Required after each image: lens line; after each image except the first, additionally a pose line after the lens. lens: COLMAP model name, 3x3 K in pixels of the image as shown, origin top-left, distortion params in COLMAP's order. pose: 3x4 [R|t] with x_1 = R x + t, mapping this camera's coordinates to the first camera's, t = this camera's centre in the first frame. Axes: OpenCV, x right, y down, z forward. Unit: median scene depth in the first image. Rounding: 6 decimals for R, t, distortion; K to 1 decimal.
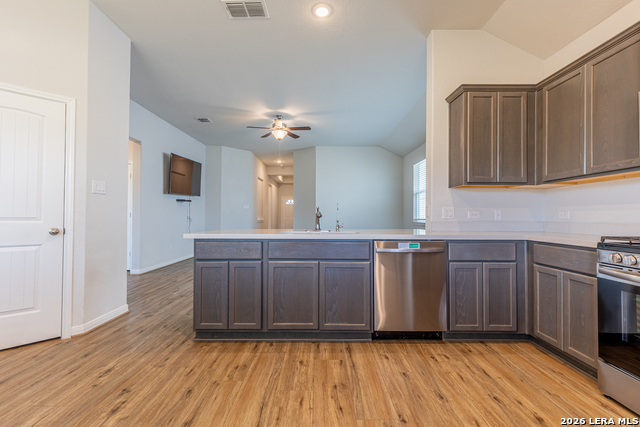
lens RADIAL K [[289.6, 0, 321.7], [0, 289.6, 212.7], [0, 0, 1]] dist [0.004203, -0.000051]
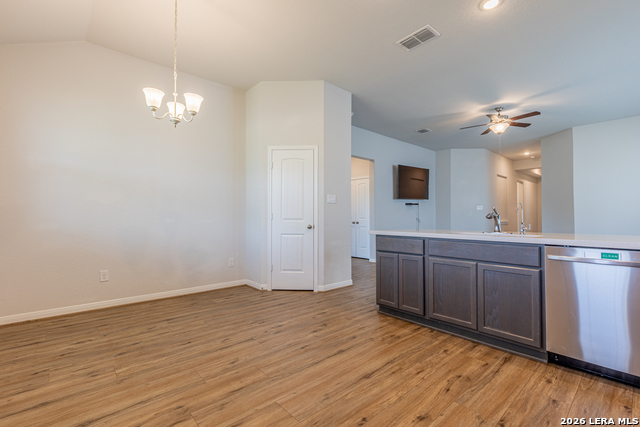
lens RADIAL K [[289.6, 0, 321.7], [0, 289.6, 212.7], [0, 0, 1]] dist [0.004203, -0.000051]
pose [[0.665857, -0.014766, -0.745934, 0.384912], [0.010460, 0.999891, -0.010456, 0.001044], [0.746006, -0.000840, 0.665938, -0.068398]]
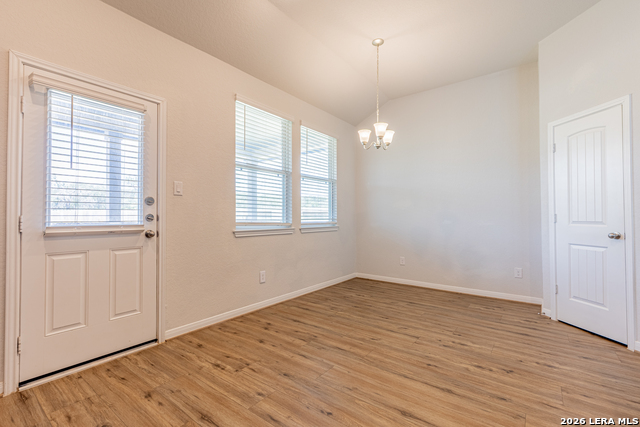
lens RADIAL K [[289.6, 0, 321.7], [0, 289.6, 212.7], [0, 0, 1]] dist [0.004203, -0.000051]
pose [[-0.609656, -0.019380, -0.792429, 0.508857], [0.003864, 0.999617, -0.027420, 0.007813], [0.792657, -0.019778, -0.609347, 0.808706]]
